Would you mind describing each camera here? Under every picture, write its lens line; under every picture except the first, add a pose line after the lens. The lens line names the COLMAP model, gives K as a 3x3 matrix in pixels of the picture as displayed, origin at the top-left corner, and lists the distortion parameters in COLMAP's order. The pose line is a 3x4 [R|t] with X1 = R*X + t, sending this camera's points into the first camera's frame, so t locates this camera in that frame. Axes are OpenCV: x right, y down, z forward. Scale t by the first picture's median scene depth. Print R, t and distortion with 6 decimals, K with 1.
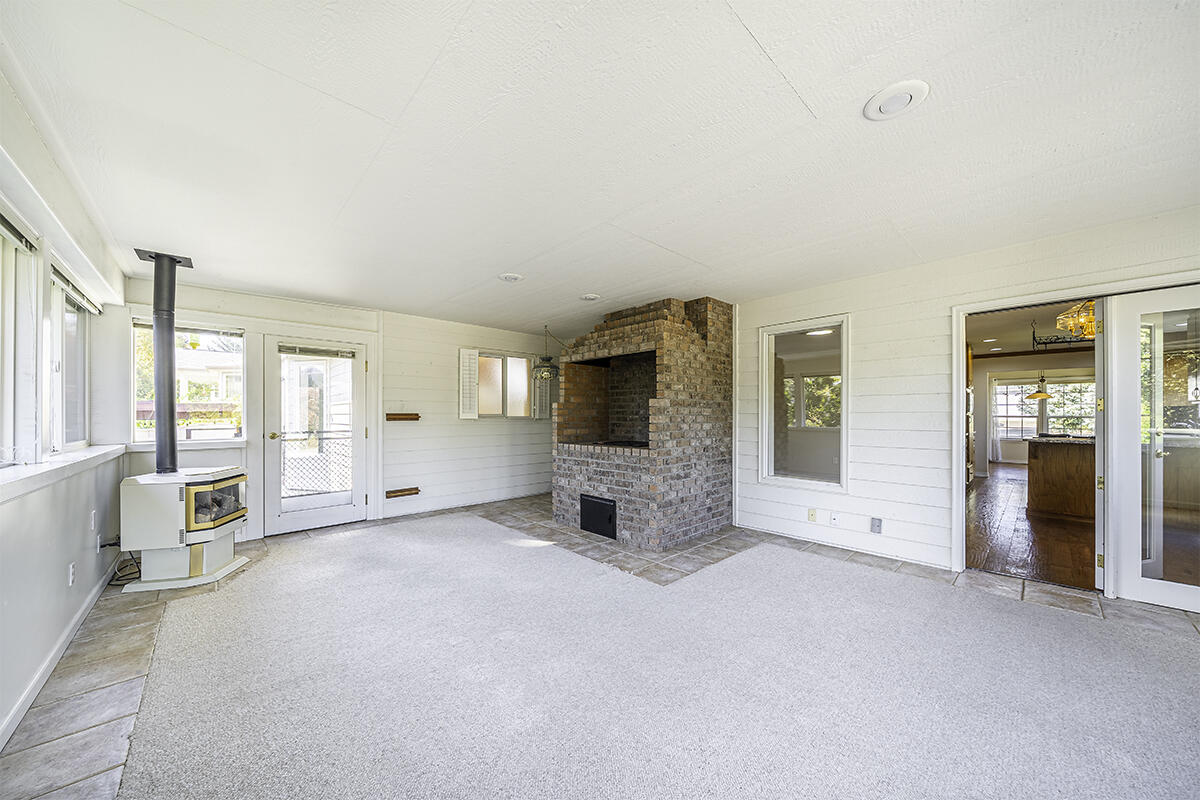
lens RADIAL K [[420.8, 0, 605.3], [0, 420.8, 412.7], [0, 0, 1]] dist [-0.000617, -0.000034]
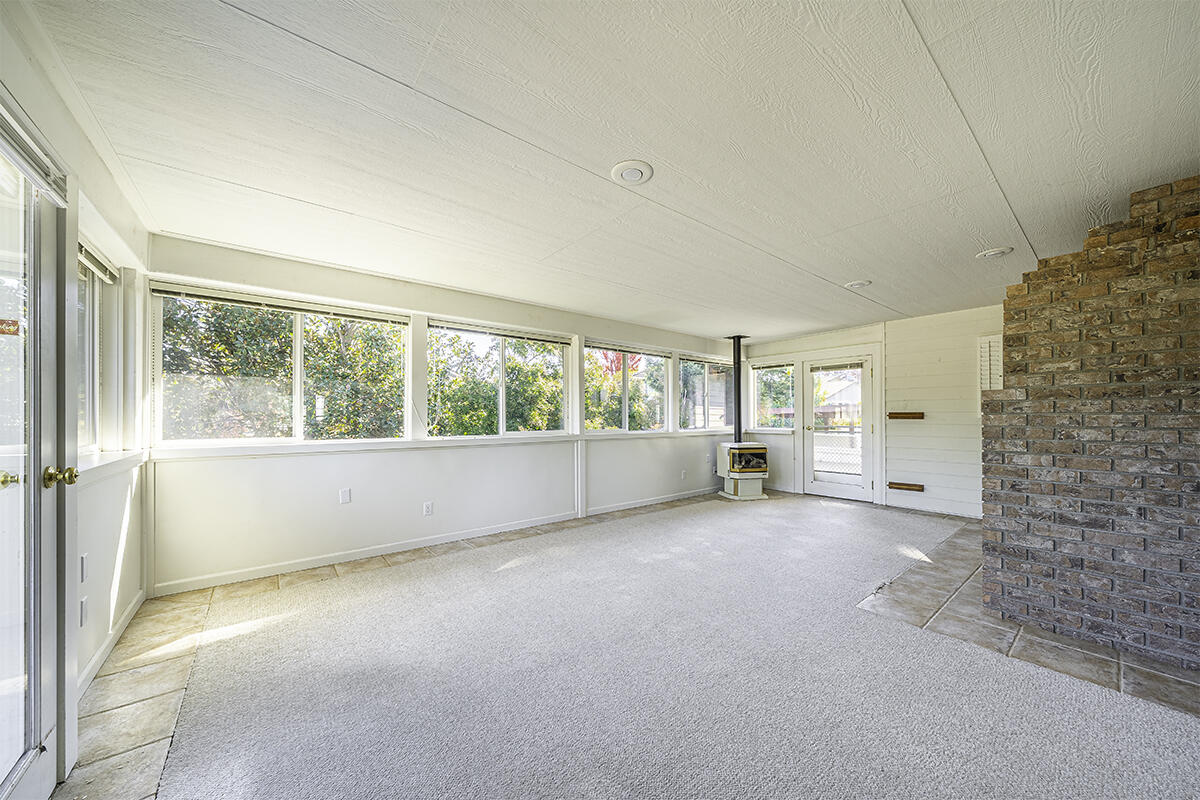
lens RADIAL K [[420.8, 0, 605.3], [0, 420.8, 412.7], [0, 0, 1]] dist [-0.000617, -0.000034]
pose [[-0.076212, -0.004264, -0.997083, 0.806439], [0.007905, 0.999957, -0.004880, 0.002388], [0.997060, -0.008254, -0.076175, 0.410416]]
